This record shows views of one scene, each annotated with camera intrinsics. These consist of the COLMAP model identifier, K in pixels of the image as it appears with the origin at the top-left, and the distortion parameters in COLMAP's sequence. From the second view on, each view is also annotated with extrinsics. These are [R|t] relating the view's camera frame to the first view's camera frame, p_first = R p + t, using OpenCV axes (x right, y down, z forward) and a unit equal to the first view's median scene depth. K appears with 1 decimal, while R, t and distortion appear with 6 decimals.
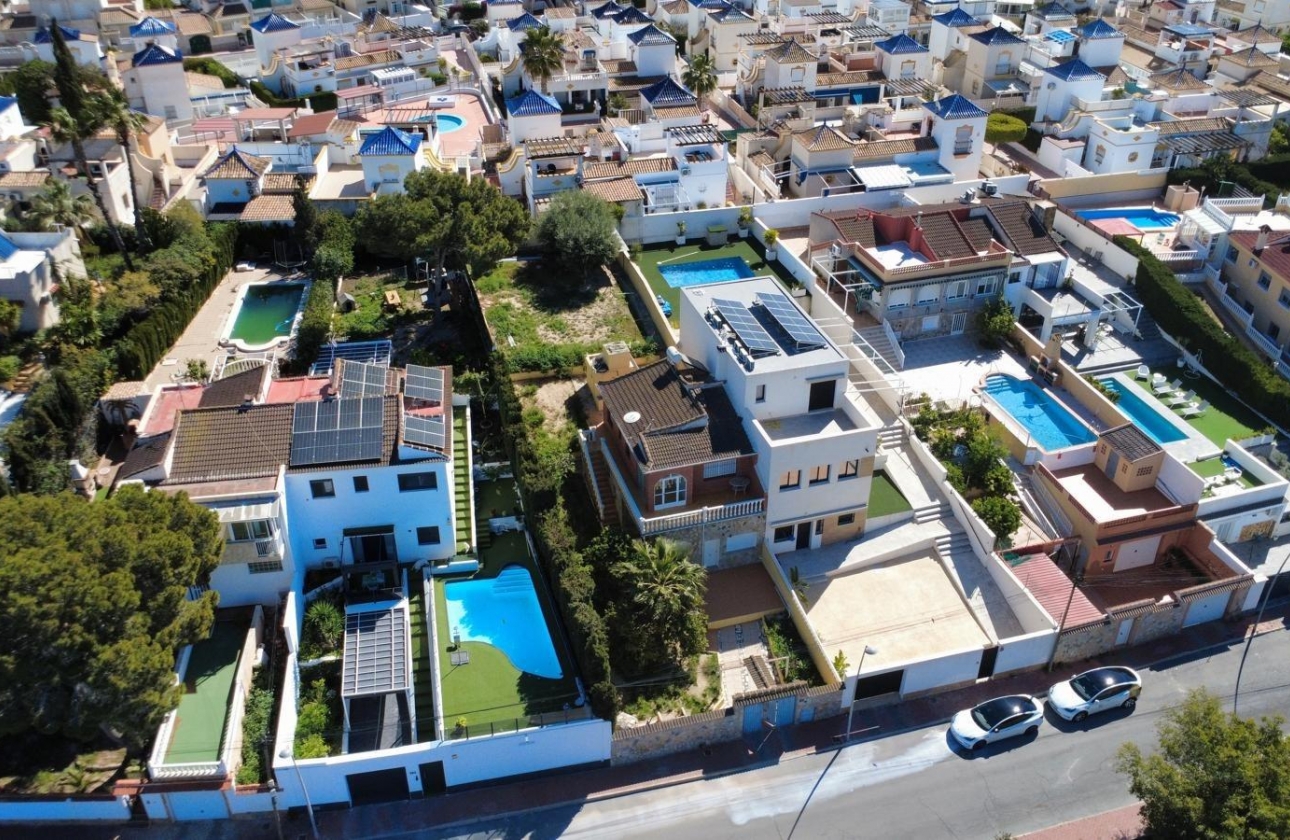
lens RADIAL K [[1123.5, 0, 639.4], [0, 1123.5, 417.3], [0, 0, 1]] dist [0.004072, 0.004983]
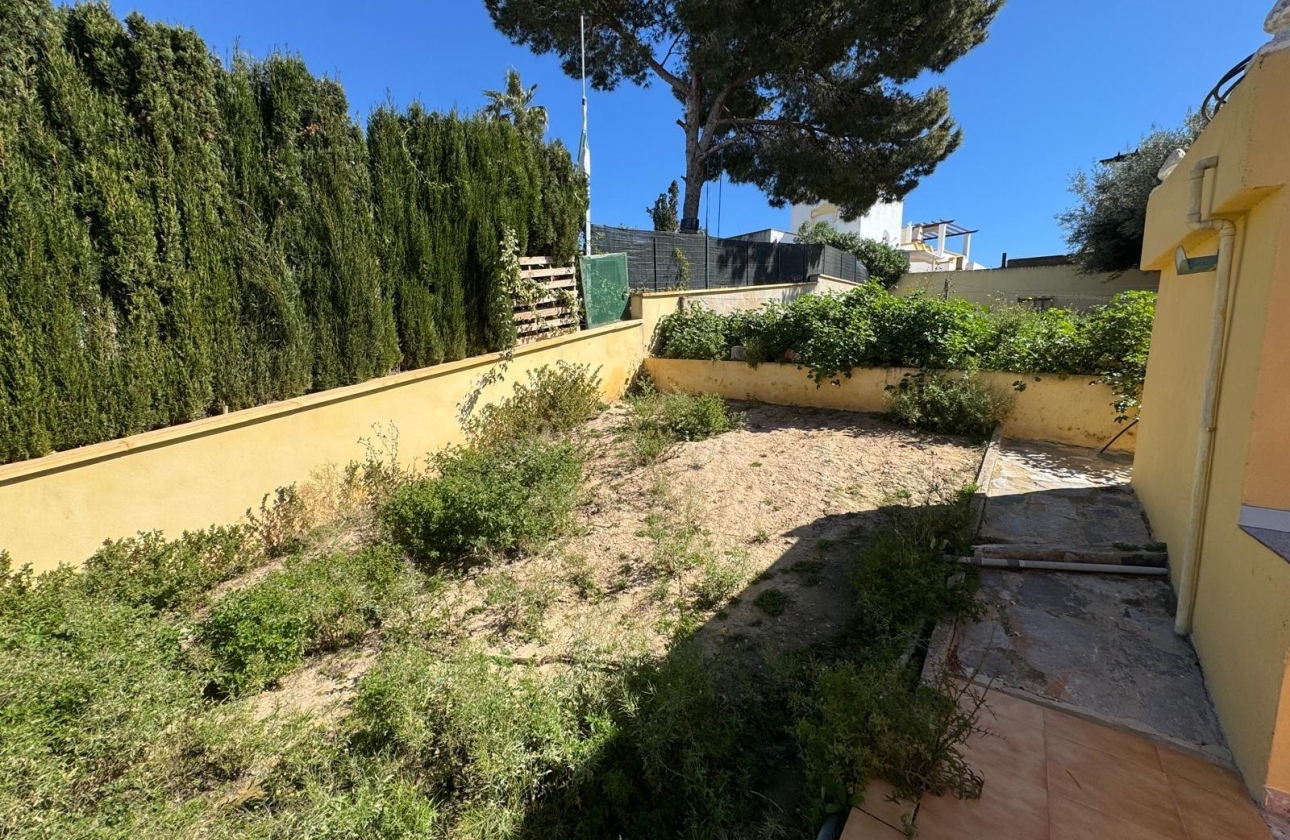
lens RADIAL K [[512.0, 0, 642.1], [0, 512.0, 418.3], [0, 0, 1]] dist [0.000306, 0.000056]
pose [[0.590797, 0.107860, -0.799578, -0.034893], [-0.442978, 0.871656, -0.209727, -0.003415], [0.674336, 0.478102, 0.562752, 0.931460]]
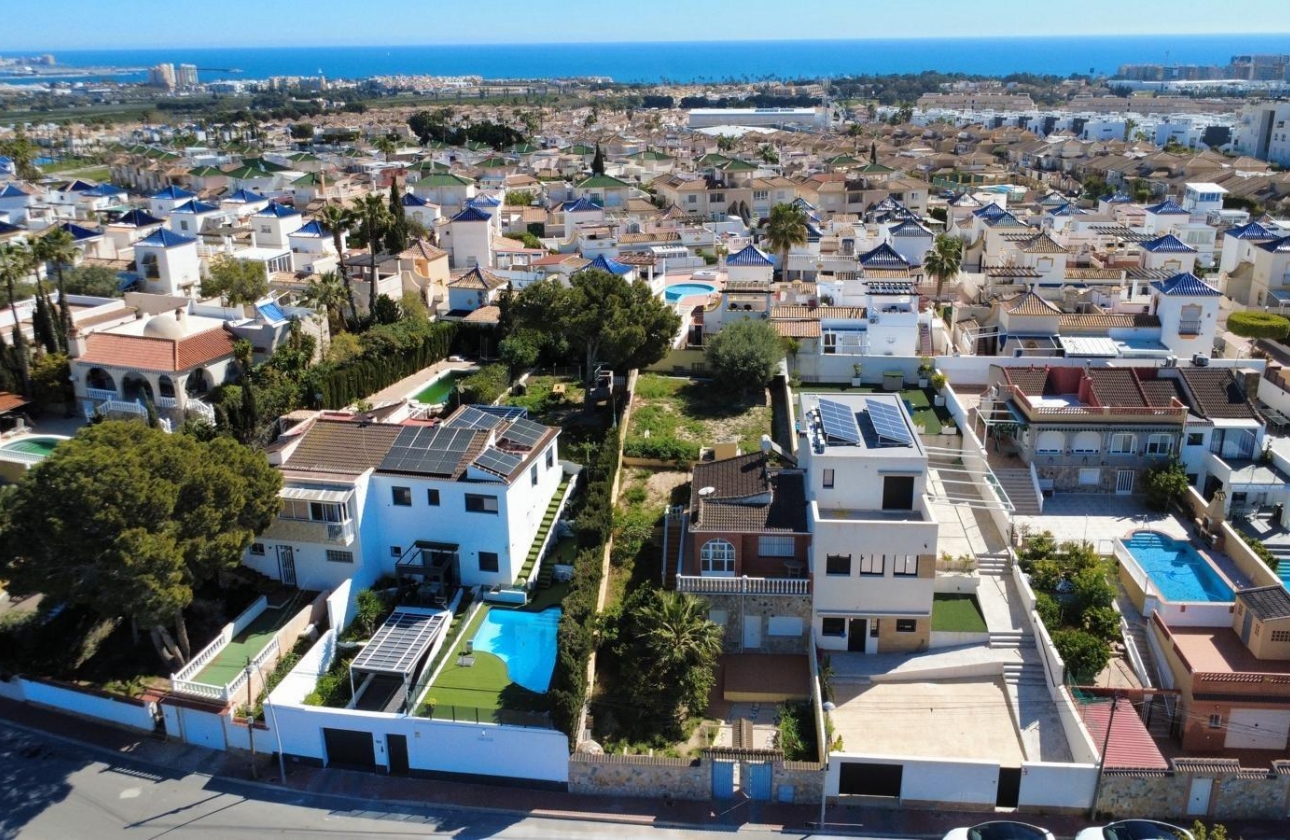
lens RADIAL K [[1123.5, 0, 639.4], [0, 1123.5, 417.3], [0, 0, 1]] dist [0.004072, 0.004983]
pose [[0.932612, 0.104702, -0.345357, 0.248175], [-0.183812, 0.961365, -0.204914, 0.137711], [0.310559, 0.254586, 0.915827, 0.030295]]
